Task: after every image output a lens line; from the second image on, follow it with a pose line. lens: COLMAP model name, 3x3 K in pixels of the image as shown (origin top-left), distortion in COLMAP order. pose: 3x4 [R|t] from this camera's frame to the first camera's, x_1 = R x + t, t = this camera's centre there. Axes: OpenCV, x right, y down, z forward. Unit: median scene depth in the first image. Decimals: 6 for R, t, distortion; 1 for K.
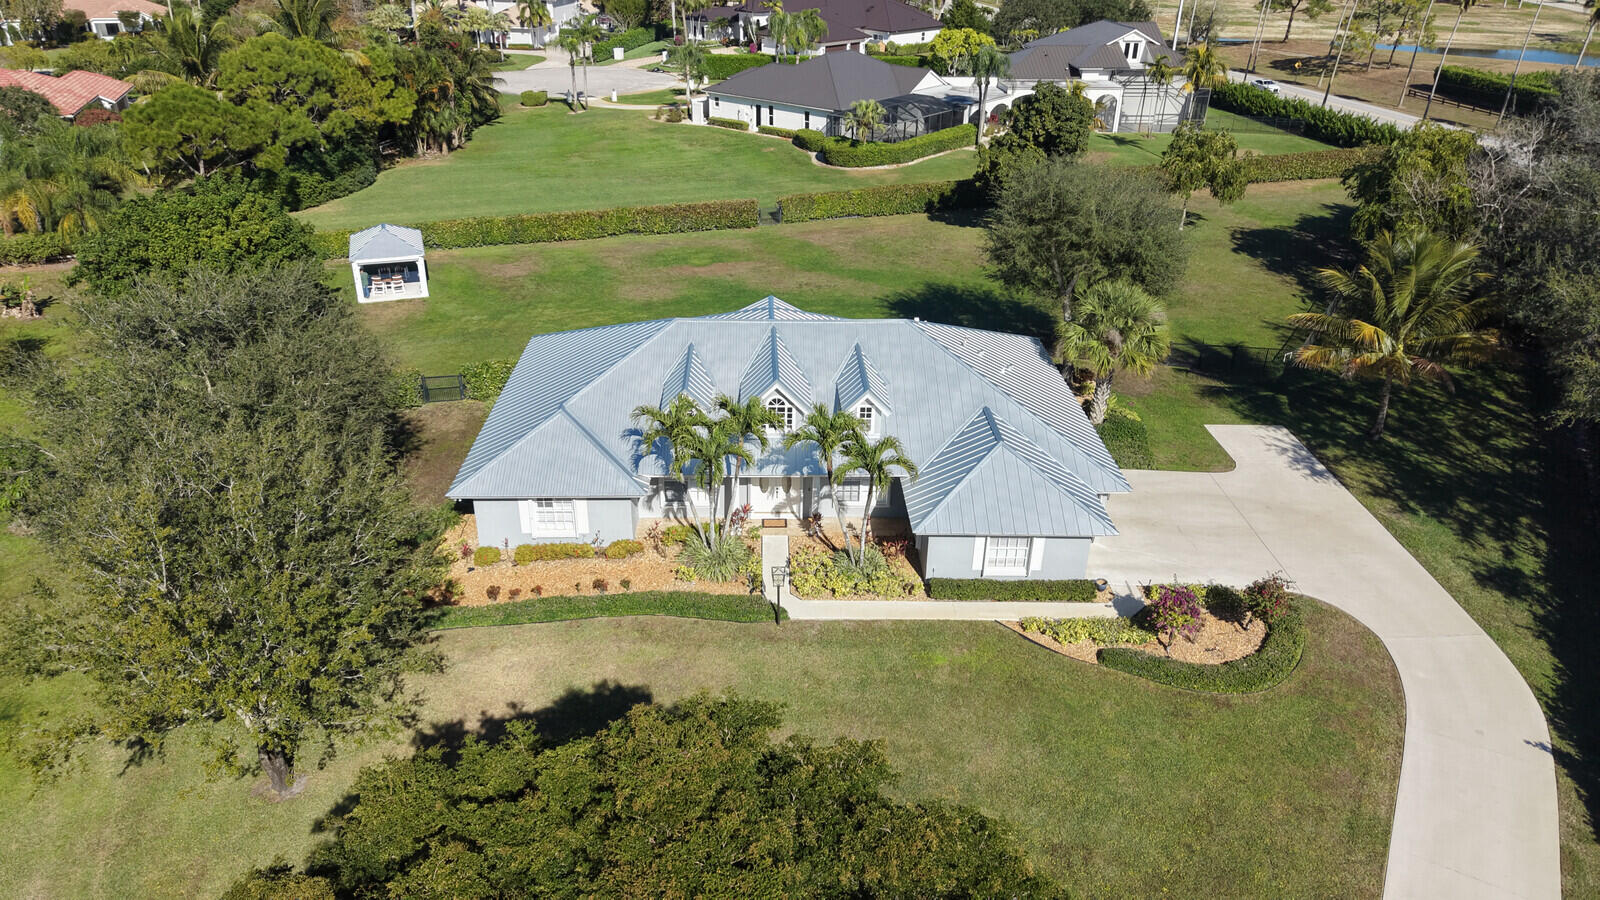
lens RADIAL K [[1076.6, 0, 773.0], [0, 1076.6, 446.5], [0, 0, 1]] dist [0.019819, -0.025928]
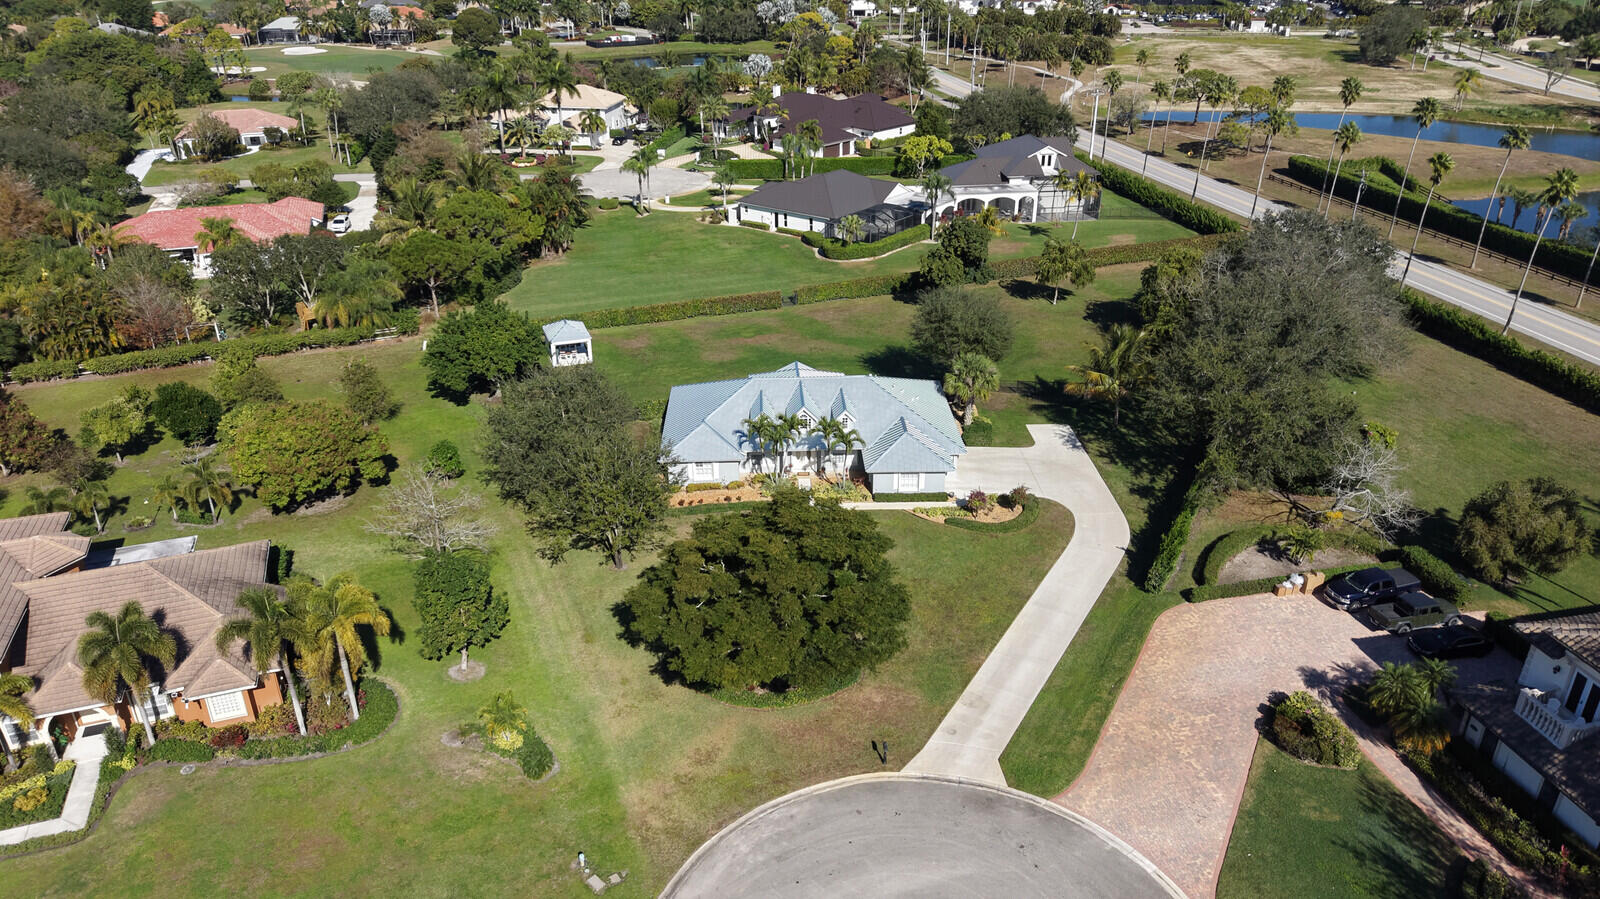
lens RADIAL K [[1076.6, 0, 773.0], [0, 1076.6, 446.0], [0, 0, 1]] dist [0.019819, -0.025928]
pose [[0.999717, -0.022829, -0.006620, -0.027275], [0.022651, 0.999410, -0.025812, 0.043957], [0.007206, 0.025654, 0.999645, -0.701327]]
